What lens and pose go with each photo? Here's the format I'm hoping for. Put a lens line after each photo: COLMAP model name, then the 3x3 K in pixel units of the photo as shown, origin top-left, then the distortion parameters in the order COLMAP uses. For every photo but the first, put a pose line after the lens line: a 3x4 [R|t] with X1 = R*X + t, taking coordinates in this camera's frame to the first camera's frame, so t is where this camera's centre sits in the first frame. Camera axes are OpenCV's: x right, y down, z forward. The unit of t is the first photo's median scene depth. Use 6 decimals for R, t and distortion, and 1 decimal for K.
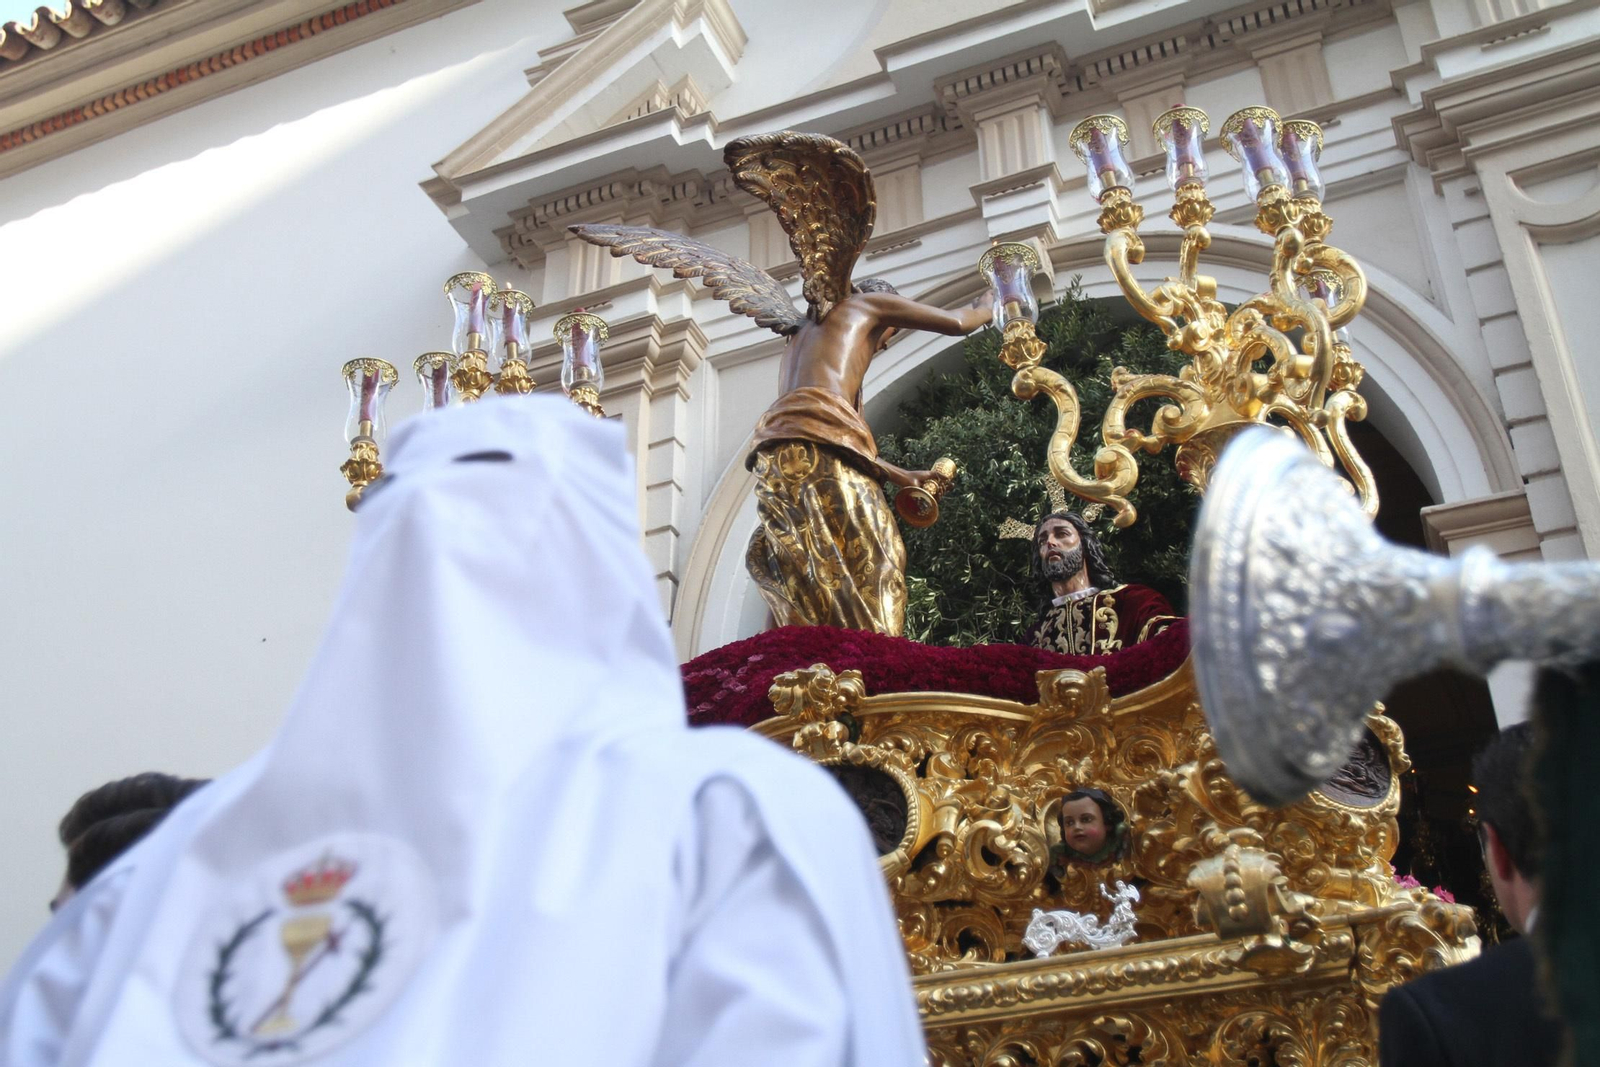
lens RADIAL K [[1885.3, 0, 800.0], [0, 1885.3, 533.5], [0, 0, 1]] dist [0.005538, -0.005391]
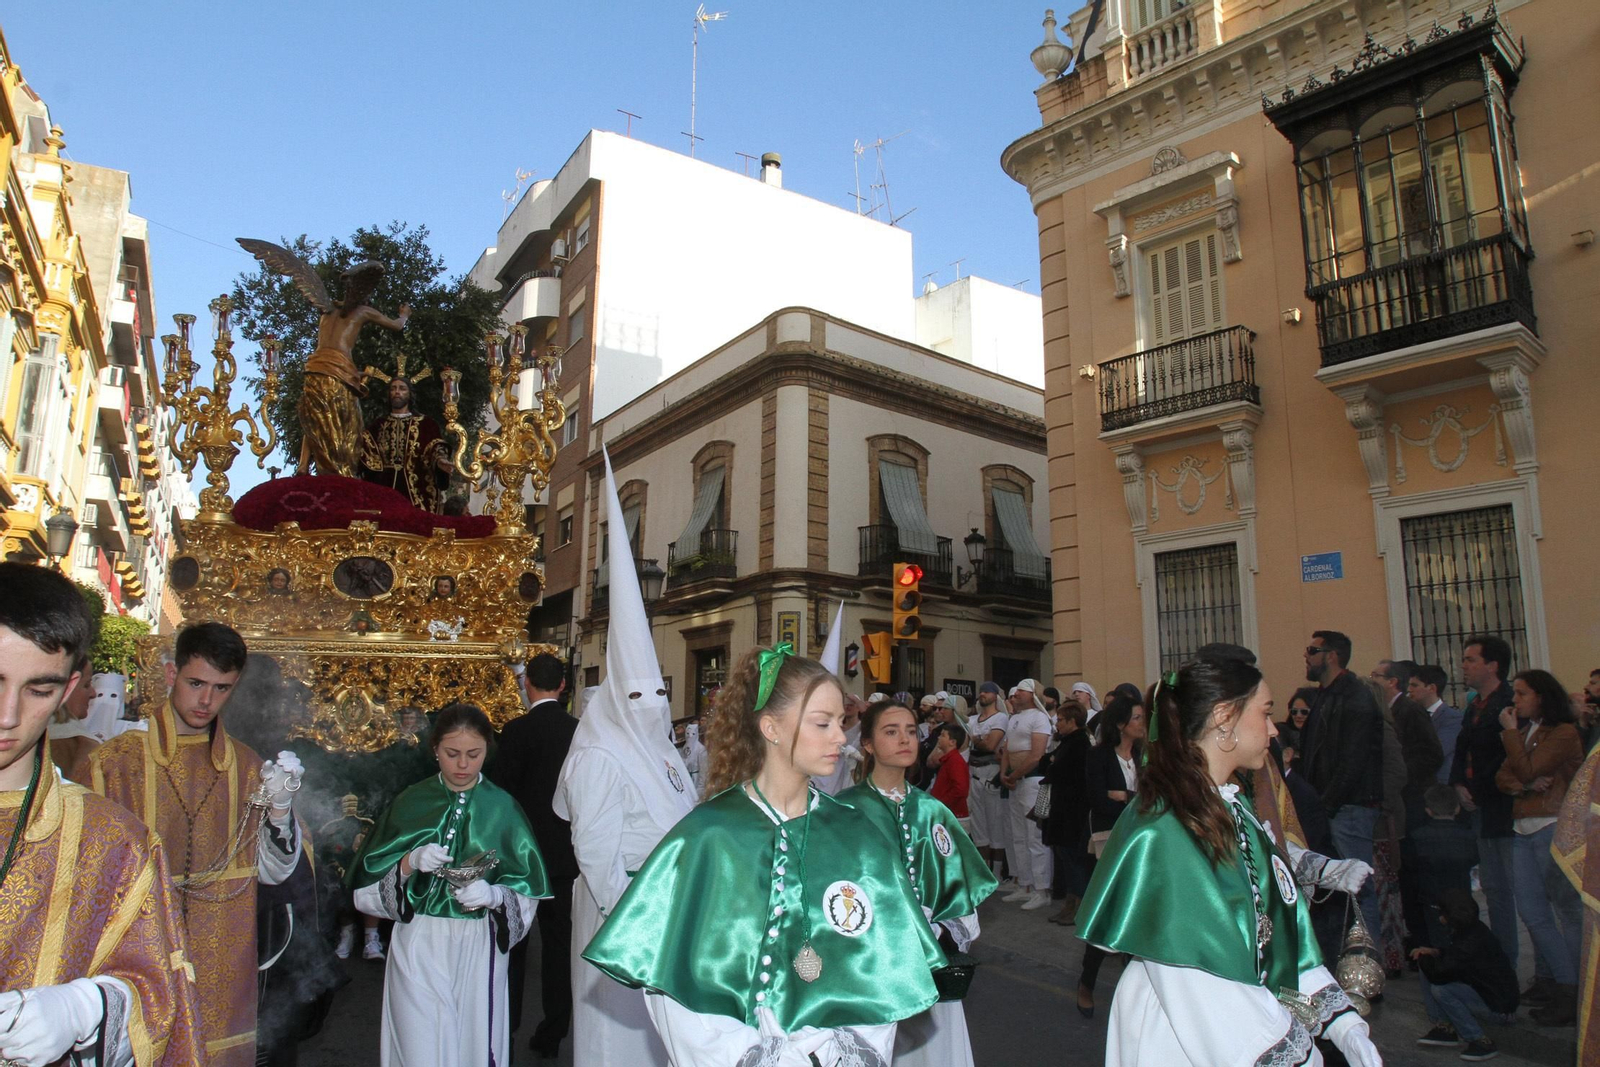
lens RADIAL K [[1176.2, 0, 800.0], [0, 1176.2, 533.5], [0, 0, 1]] dist [-0.078436, 0.006064]
pose [[0.764526, 0.114961, 0.634258, -0.414681], [-0.345463, 0.903797, 0.252600, -0.402811], [-0.544201, -0.412232, 0.730691, -0.467308]]
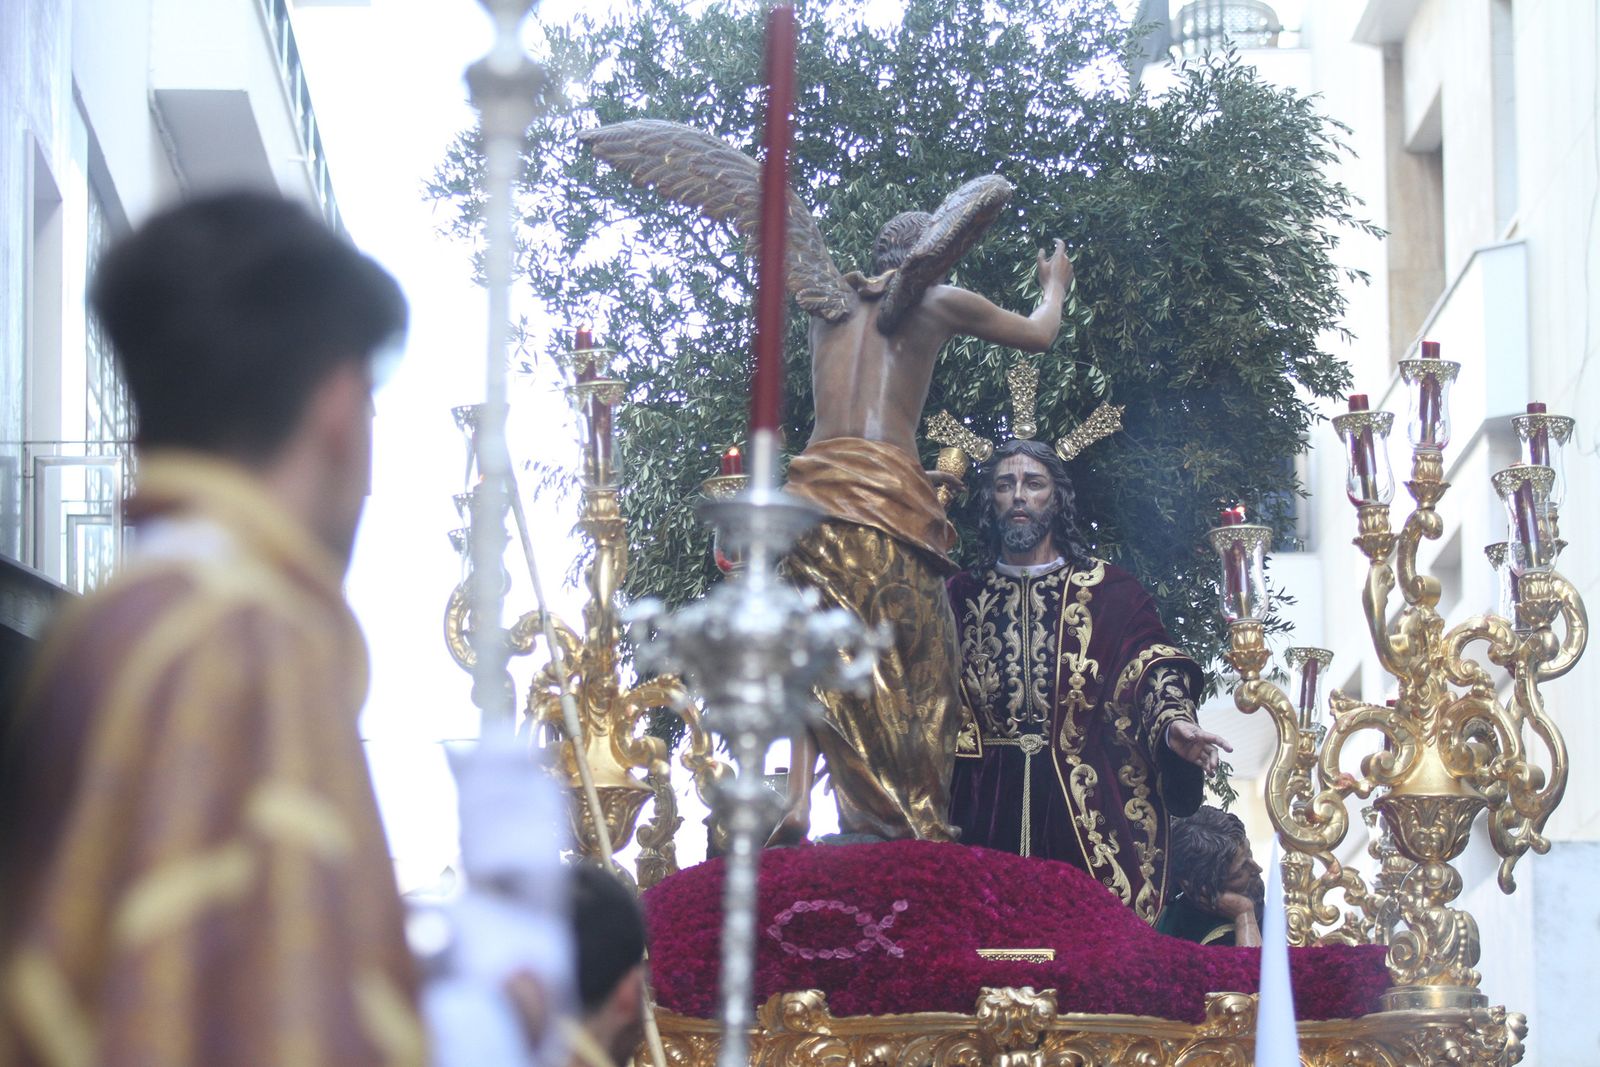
lens RADIAL K [[7569.0, 0, 800.0], [0, 7569.0, 533.5], [0, 0, 1]] dist [0.096608, -4.489314]
pose [[0.916609, 0.076372, 0.392421, -1.146474], [-0.224302, 0.910774, 0.346667, -1.025631], [-0.330932, -0.405780, 0.851955, -1.553561]]
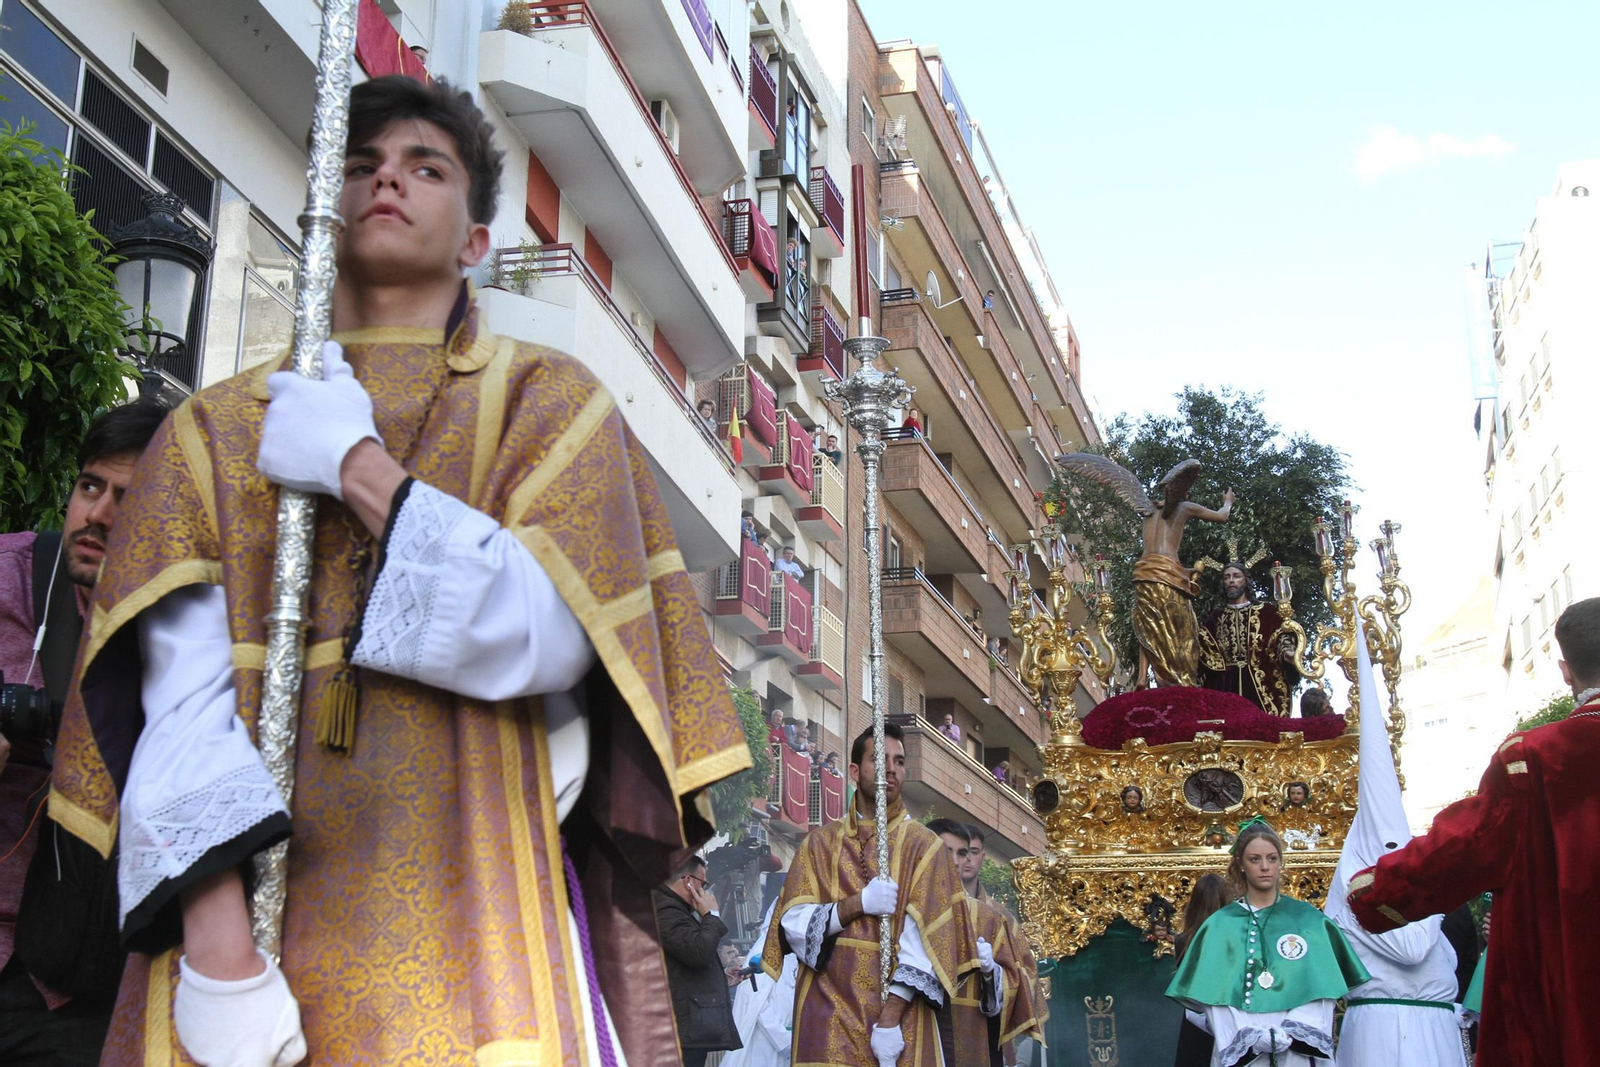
lens RADIAL K [[2042.0, 0, 800.0], [0, 2042.0, 533.5], [0, 0, 1]] dist [-0.024222, -0.003929]
pose [[0.991637, 0.046370, 0.120441, -0.670884], [-0.080488, 0.951702, 0.296284, -0.730813], [-0.100886, -0.303501, 0.947475, -1.205806]]
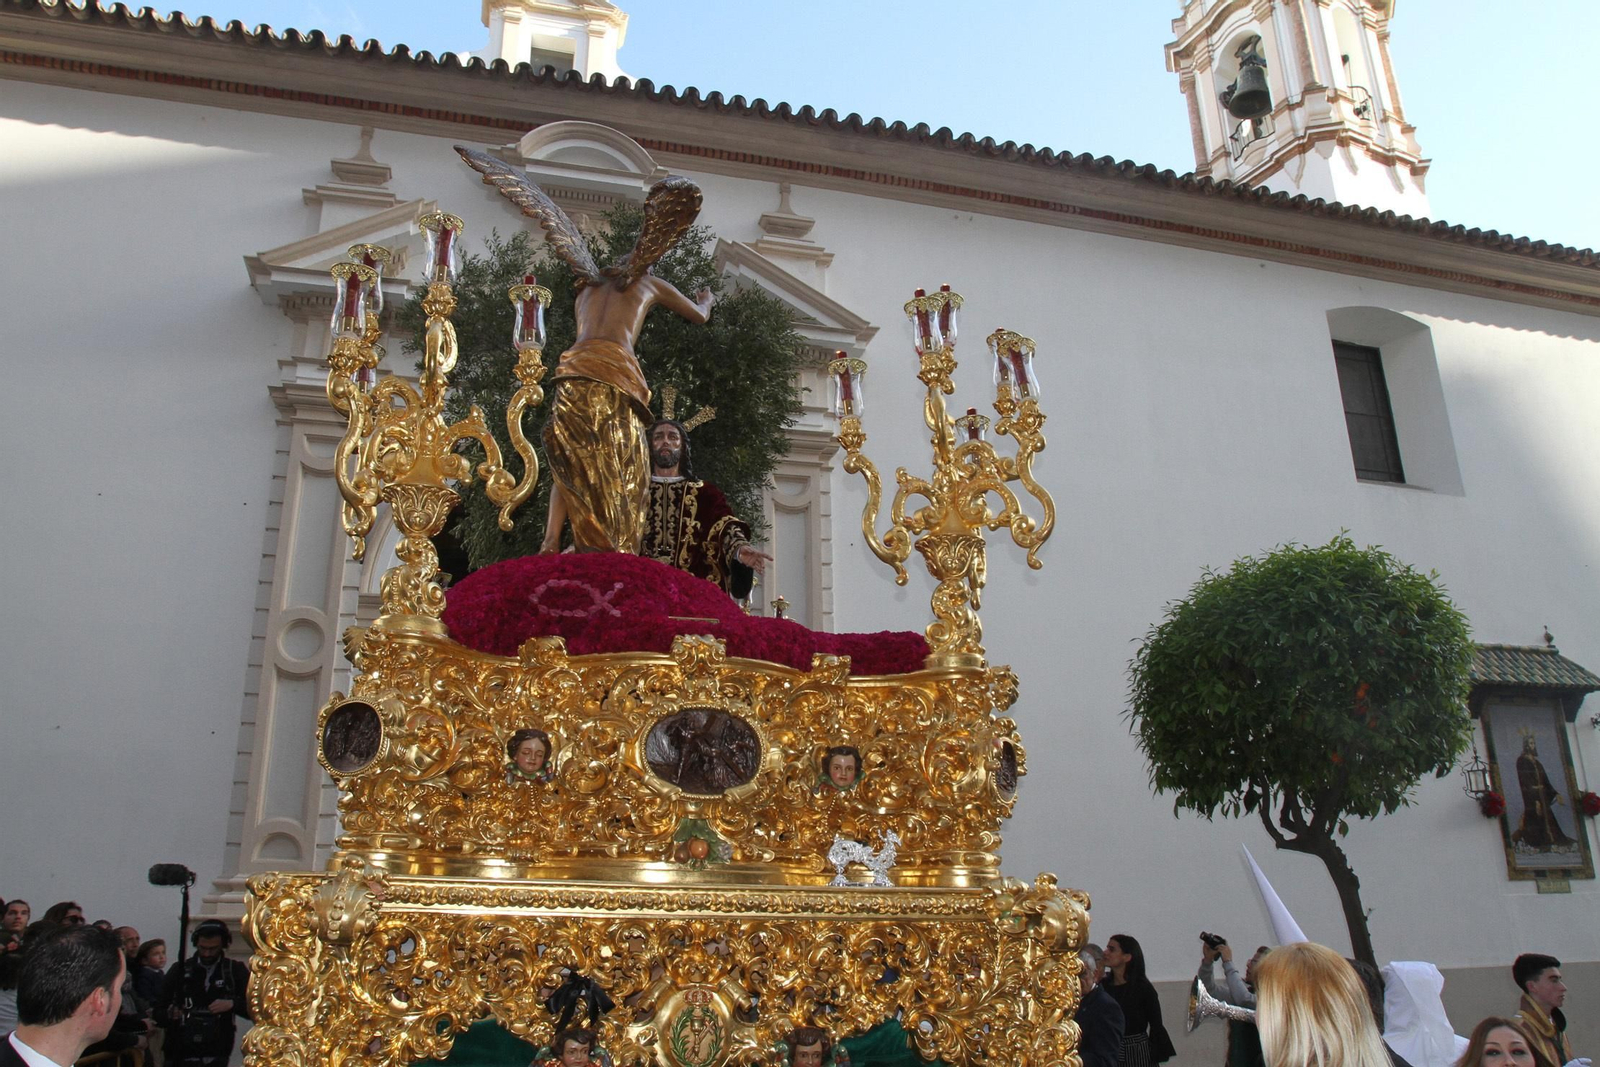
lens RADIAL K [[1176.2, 0, 800.0], [0, 1176.2, 533.5], [0, 0, 1]] dist [-0.078436, 0.006064]
pose [[0.799304, 0.197137, 0.567671, -0.313869], [-0.339248, 0.927758, 0.155489, -0.114442], [-0.496008, -0.316864, 0.808439, 0.165582]]
